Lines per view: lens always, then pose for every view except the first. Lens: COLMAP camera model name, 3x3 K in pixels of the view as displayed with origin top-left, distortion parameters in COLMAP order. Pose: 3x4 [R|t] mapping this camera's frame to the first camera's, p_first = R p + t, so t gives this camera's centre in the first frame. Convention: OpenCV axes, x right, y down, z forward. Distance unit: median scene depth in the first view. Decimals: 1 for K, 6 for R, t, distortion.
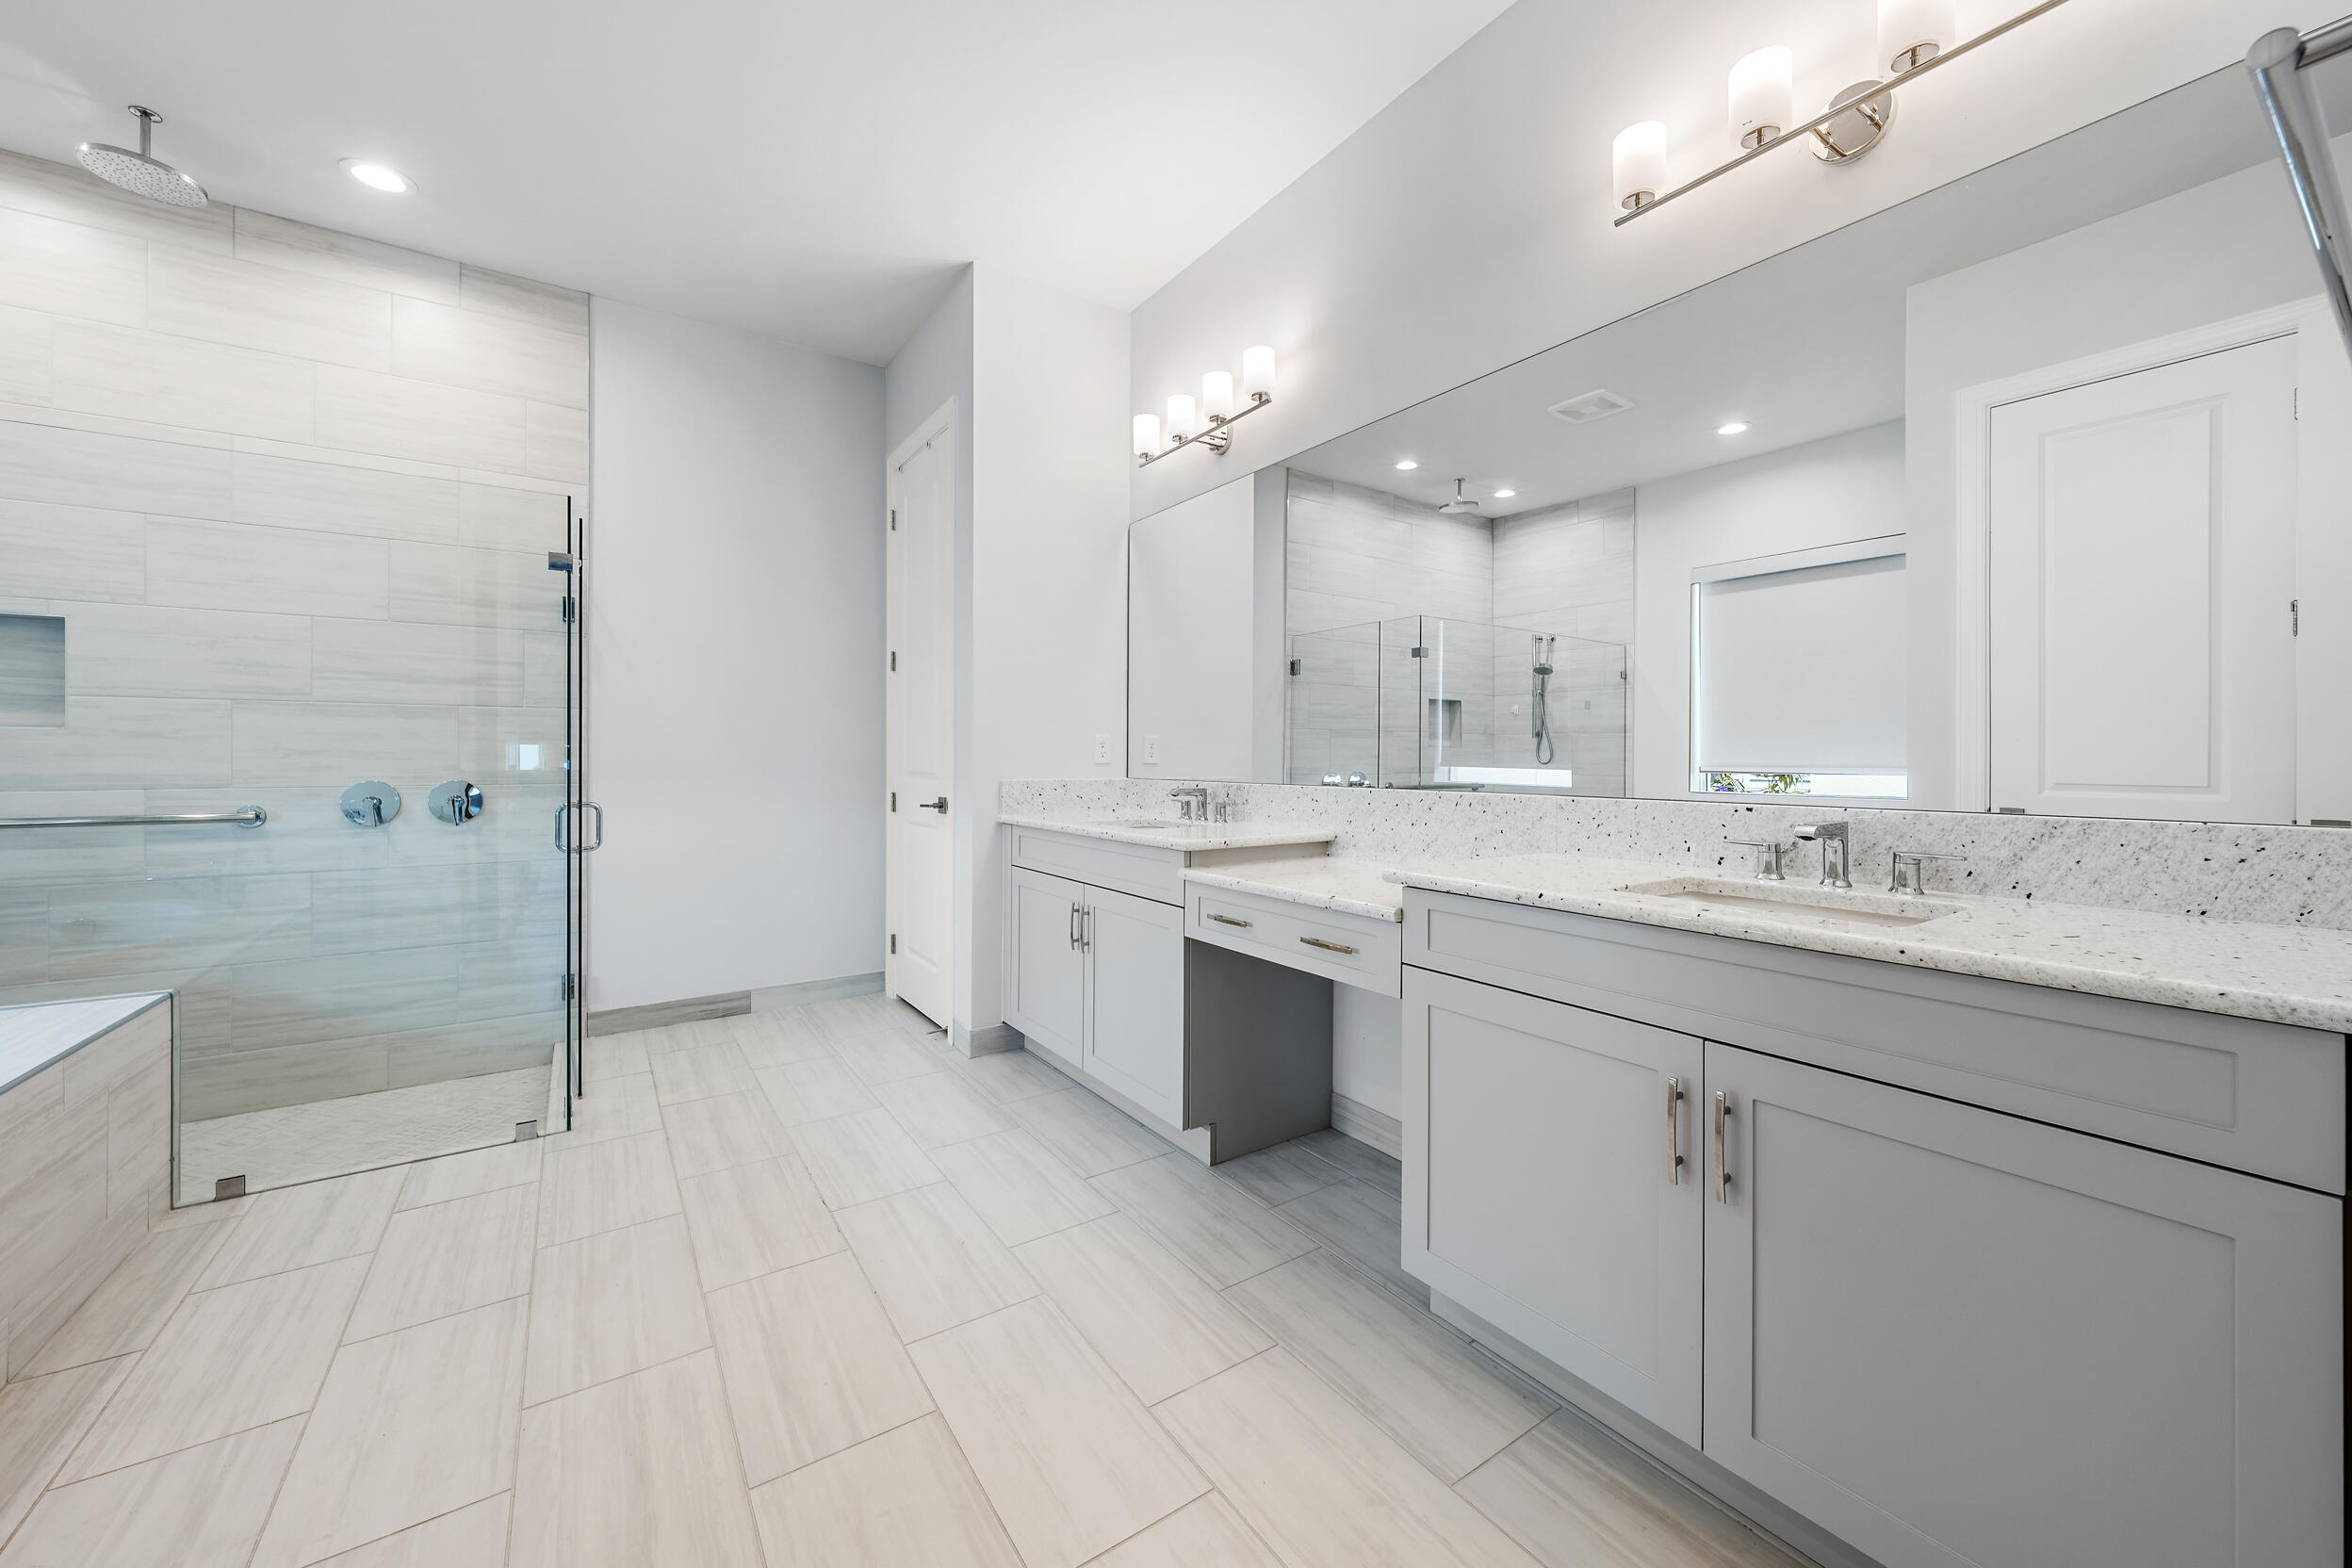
lens RADIAL K [[914.2, 0, 1178.0], [0, 914.2, 771.7], [0, 0, 1]] dist [0.002526, 0.000106]
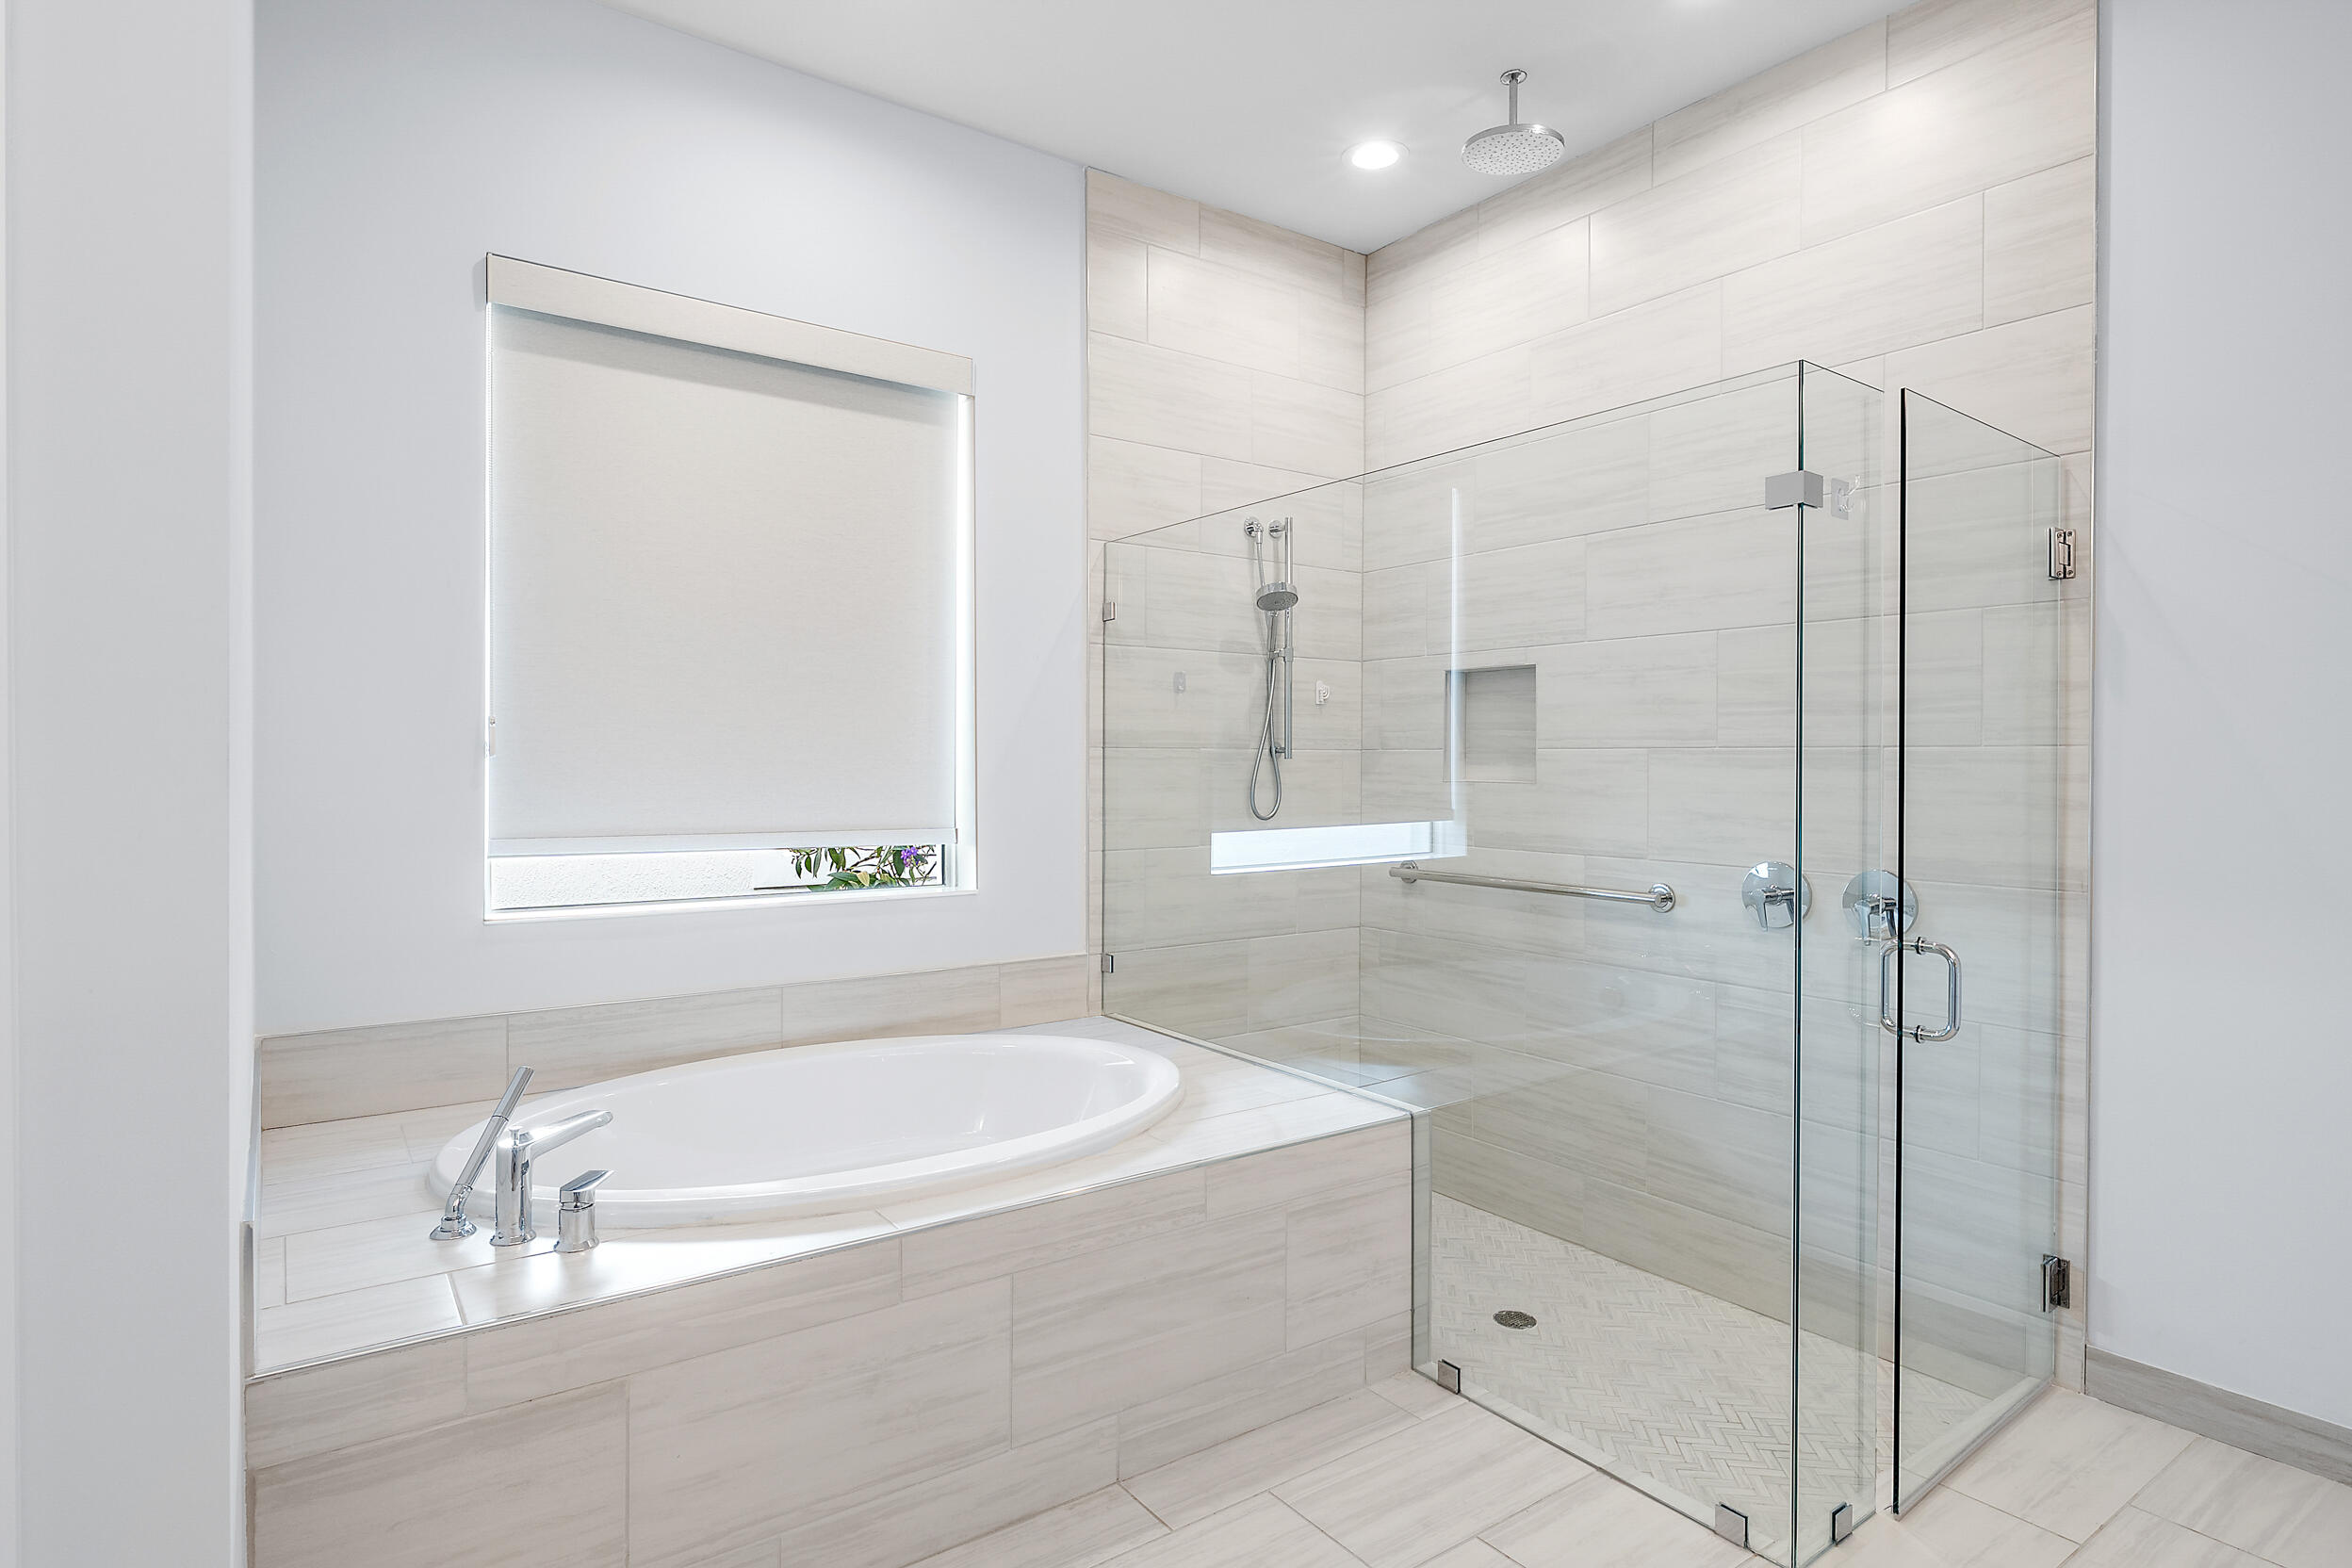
lens RADIAL K [[1251.3, 0, 1174.9], [0, 1251.3, 768.0], [0, 0, 1]] dist [0.000446, 0.000155]
pose [[0.029689, 0.007638, -0.999530, 0.037141], [-0.019096, 0.999793, 0.007073, -0.065451], [0.999377, 0.018877, 0.029828, 0.597789]]
